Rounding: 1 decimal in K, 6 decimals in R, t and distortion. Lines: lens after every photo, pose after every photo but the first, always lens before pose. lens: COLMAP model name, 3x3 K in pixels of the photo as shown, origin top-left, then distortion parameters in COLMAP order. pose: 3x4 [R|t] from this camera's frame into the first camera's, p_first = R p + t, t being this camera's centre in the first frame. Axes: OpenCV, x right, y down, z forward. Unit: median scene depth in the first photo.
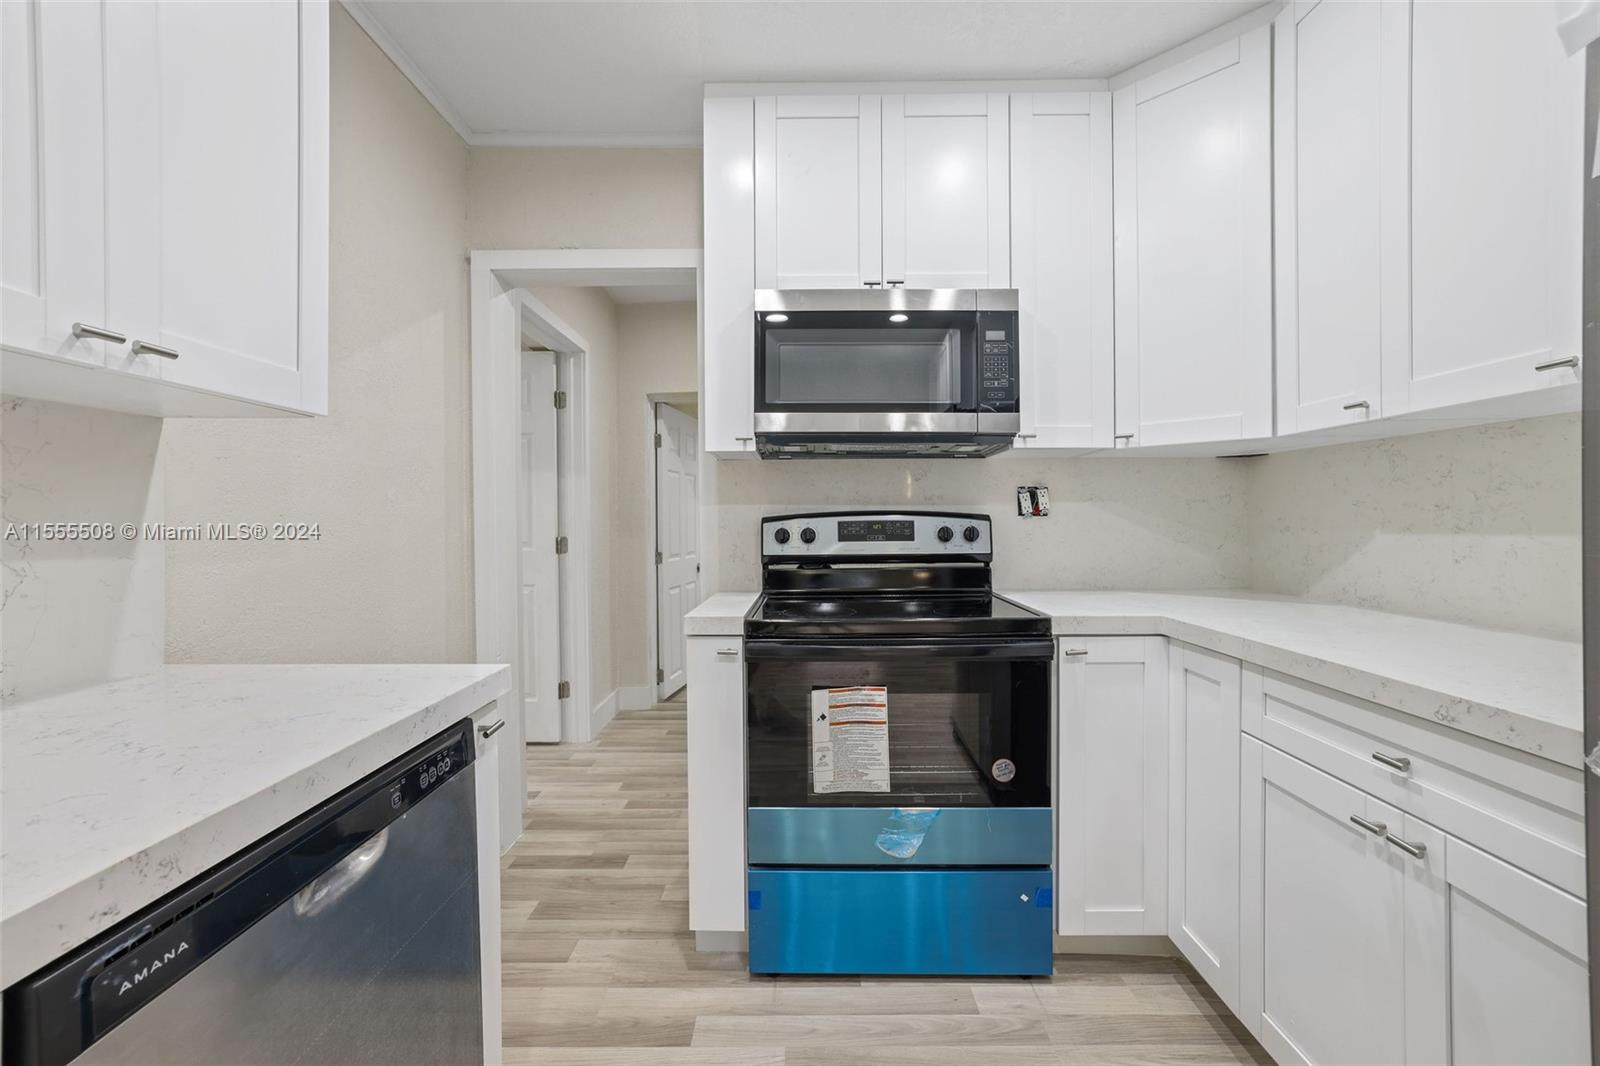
lens RADIAL K [[667.1, 0, 800.5], [0, 667.1, 524.0], [0, 0, 1]] dist [-0.034550, 0.000210]
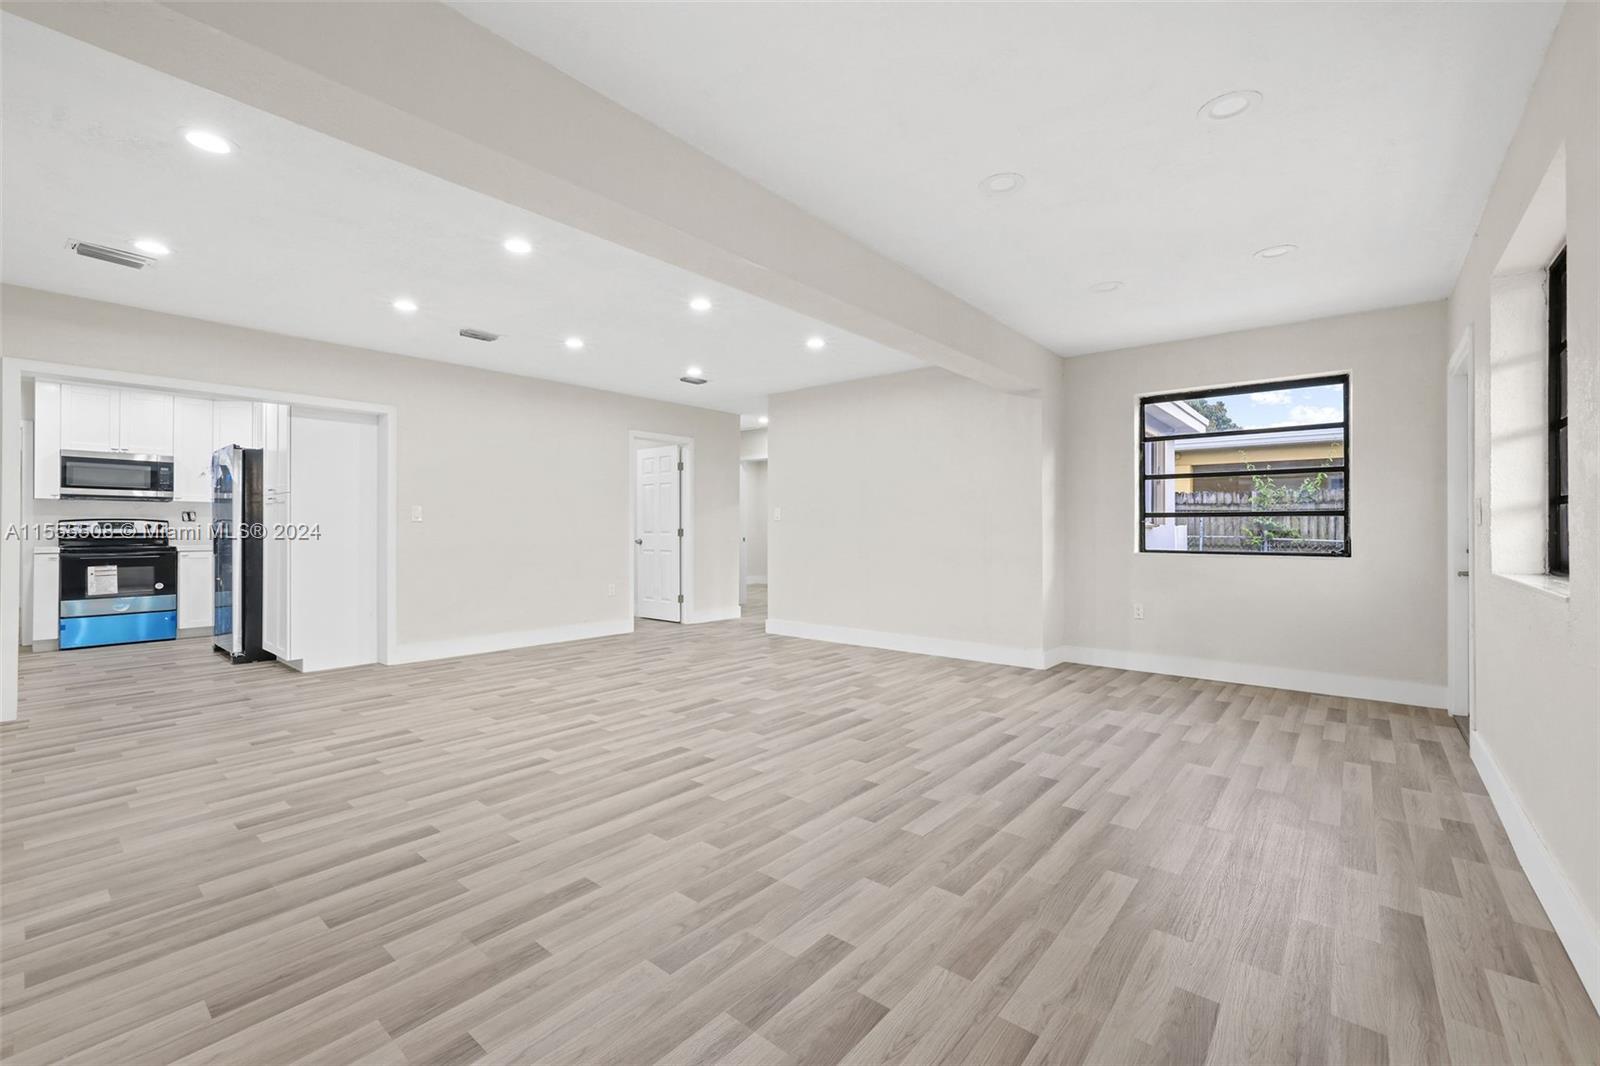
lens RADIAL K [[681.3, 0, 803.2], [0, 681.3, 522.9], [0, 0, 1]] dist [0.010969, 0.000489]
pose [[0.652770, 0.012797, 0.757448, -0.243065], [-0.001334, 0.999875, -0.015743, 0.048807], [-0.757555, 0.009266, 0.652706, -3.737439]]
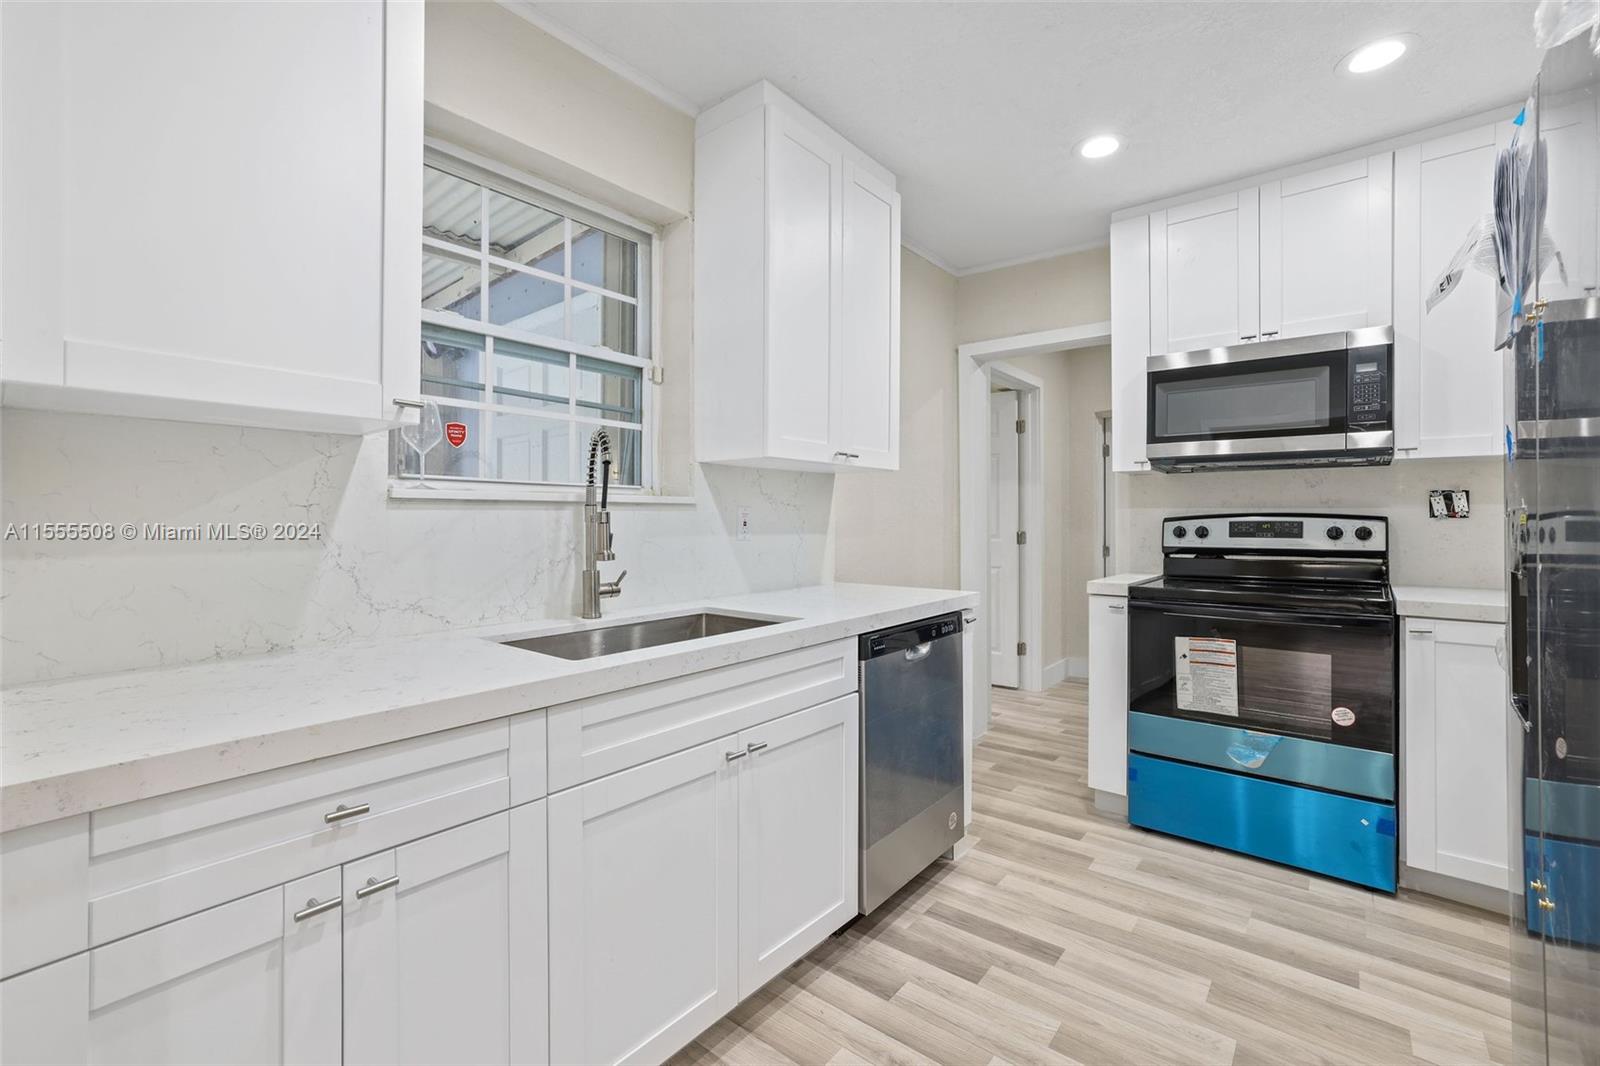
lens RADIAL K [[681.3, 0, 803.2], [0, 681.3, 522.9], [0, 0, 1]] dist [0.010969, 0.000489]
pose [[0.780576, 0.009161, -0.624994, 0.260161], [-0.007200, 0.999958, 0.005665, -0.002813], [0.625019, 0.000078, 0.780609, -0.567916]]
